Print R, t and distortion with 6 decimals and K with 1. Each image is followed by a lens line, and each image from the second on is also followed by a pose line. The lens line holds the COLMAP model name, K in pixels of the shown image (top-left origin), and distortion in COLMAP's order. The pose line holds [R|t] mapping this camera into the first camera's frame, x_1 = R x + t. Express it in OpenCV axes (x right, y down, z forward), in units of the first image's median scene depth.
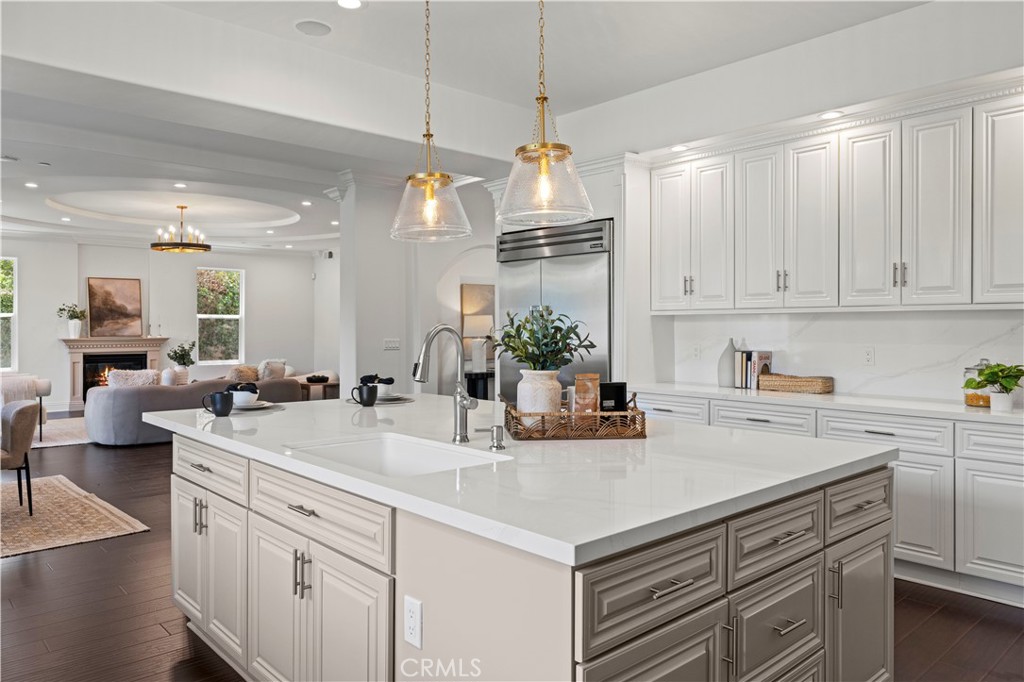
lens RADIAL K [[706.6, 0, 509.5], [0, 706.6, 326.3], [0, 0, 1]] dist [0.002602, 0.004650]
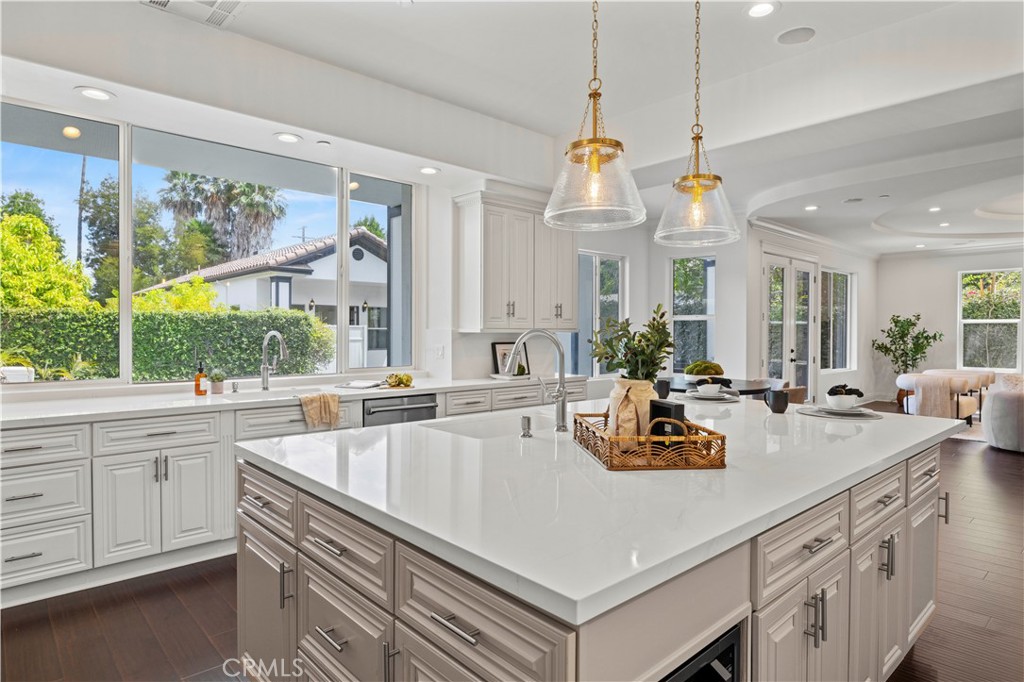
lens RADIAL K [[577.5, 0, 506.6], [0, 577.5, 340.1], [0, 0, 1]] dist [0.004673, -0.005286]
pose [[0.001377, 0.016058, -0.999870, 0.677168], [0.000300, 0.999871, 0.016058, -0.001825], [0.999999, -0.000322, 0.001372, 0.721946]]
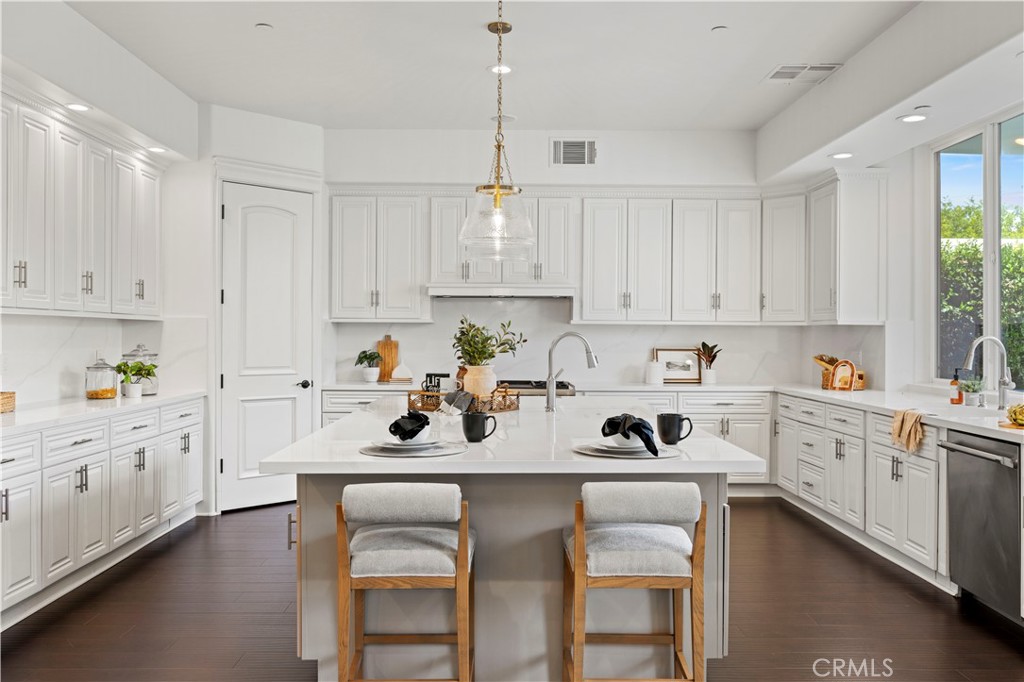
lens RADIAL K [[840.8, 0, 506.9], [0, 840.8, 338.6], [0, 0, 1]] dist [-0.000010, 0.007474]
pose [[-0.747725, -0.006195, 0.663980, -0.919794], [-0.005412, 0.999980, 0.003237, 0.003587], [-0.663987, -0.001173, -0.747744, 1.869215]]
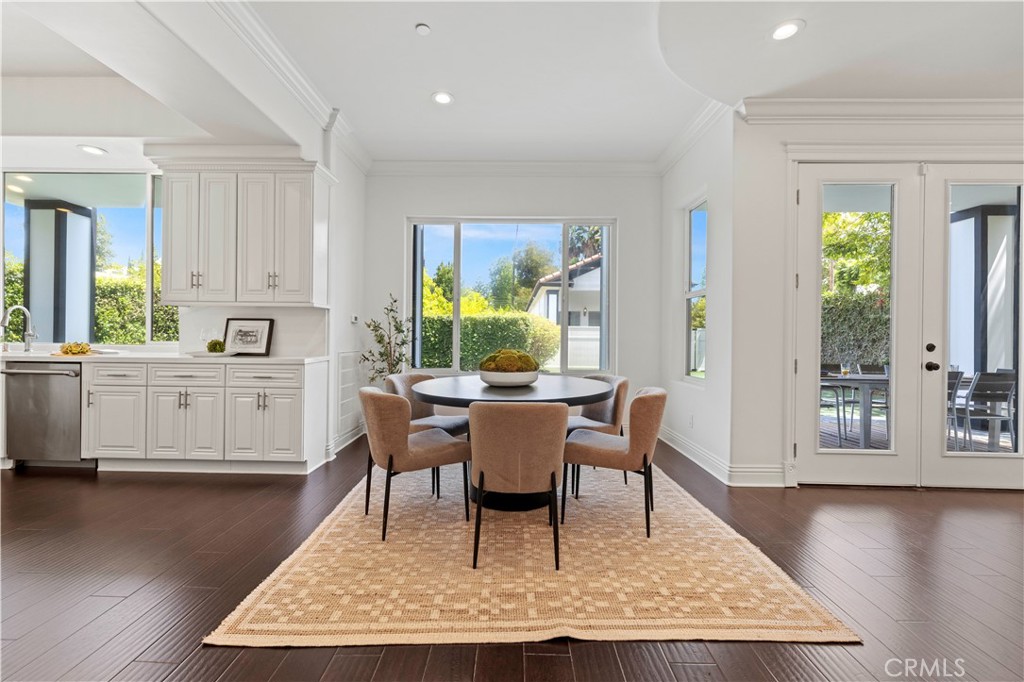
lens RADIAL K [[432.9, 0, 506.1], [0, 432.9, 334.6], [0, 0, 1]] dist [0.001263, 0.001902]
pose [[-0.682648, -0.008416, -0.730699, -0.617255], [-0.008118, 0.999959, -0.003933, 0.073646], [0.730703, 0.003247, -0.682688, 2.035943]]
